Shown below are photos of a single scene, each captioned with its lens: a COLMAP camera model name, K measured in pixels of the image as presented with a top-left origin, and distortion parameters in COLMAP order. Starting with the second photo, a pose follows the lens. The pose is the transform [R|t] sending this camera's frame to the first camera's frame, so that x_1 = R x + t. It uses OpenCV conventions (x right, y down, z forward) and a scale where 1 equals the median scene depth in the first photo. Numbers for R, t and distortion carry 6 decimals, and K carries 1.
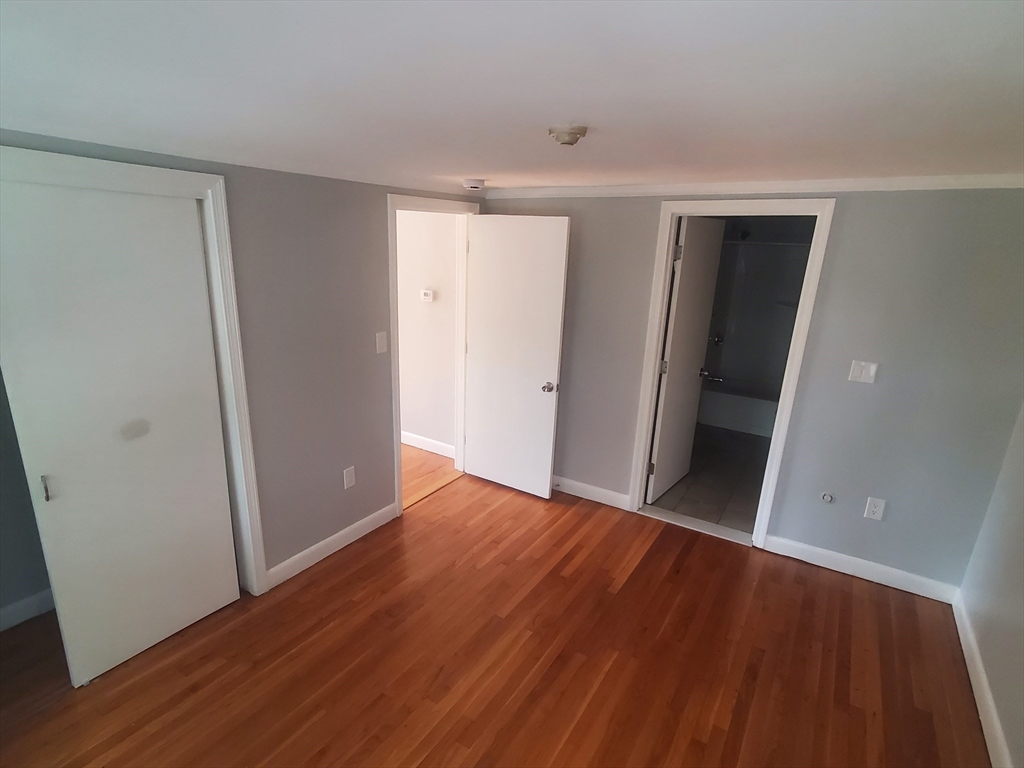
lens RADIAL K [[527.6, 0, 498.8], [0, 527.6, 403.9], [0, 0, 1]] dist [-0.026230, -0.000050]
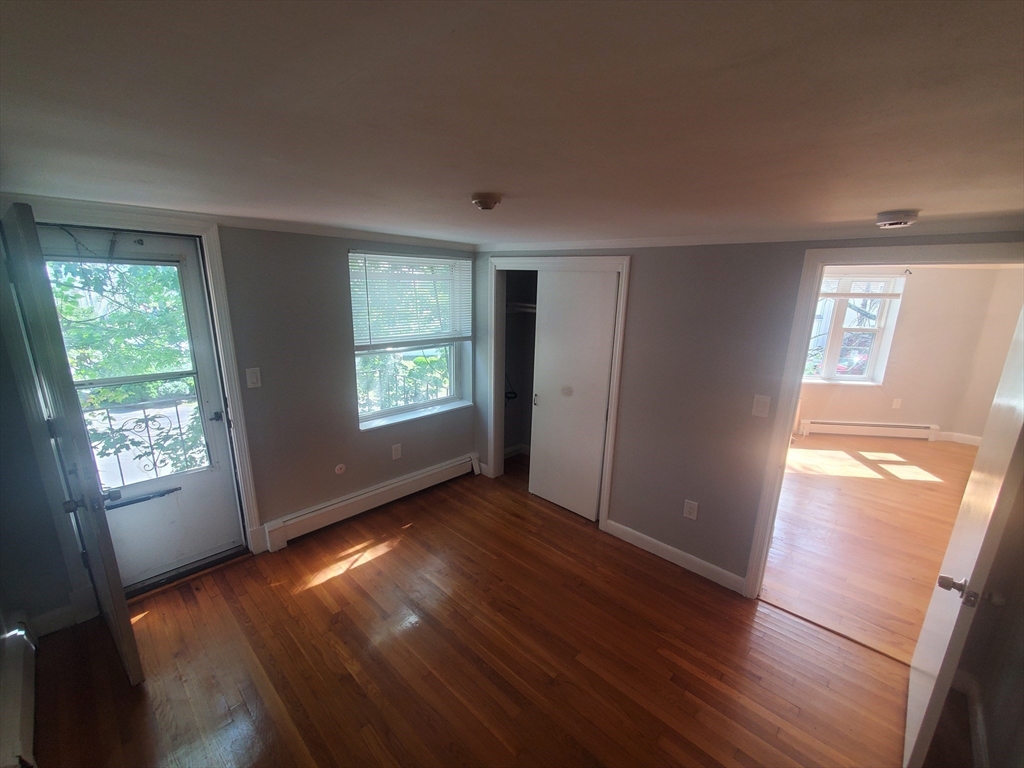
lens RADIAL K [[430.6, 0, 508.1], [0, 430.6, 394.7], [0, 0, 1]] dist [-0.000460, 0.000027]
pose [[-0.189713, 0.206073, -0.959970, 0.798516], [-0.317415, 0.912351, 0.258579, -0.252937], [0.929116, 0.353764, -0.107674, 0.865723]]
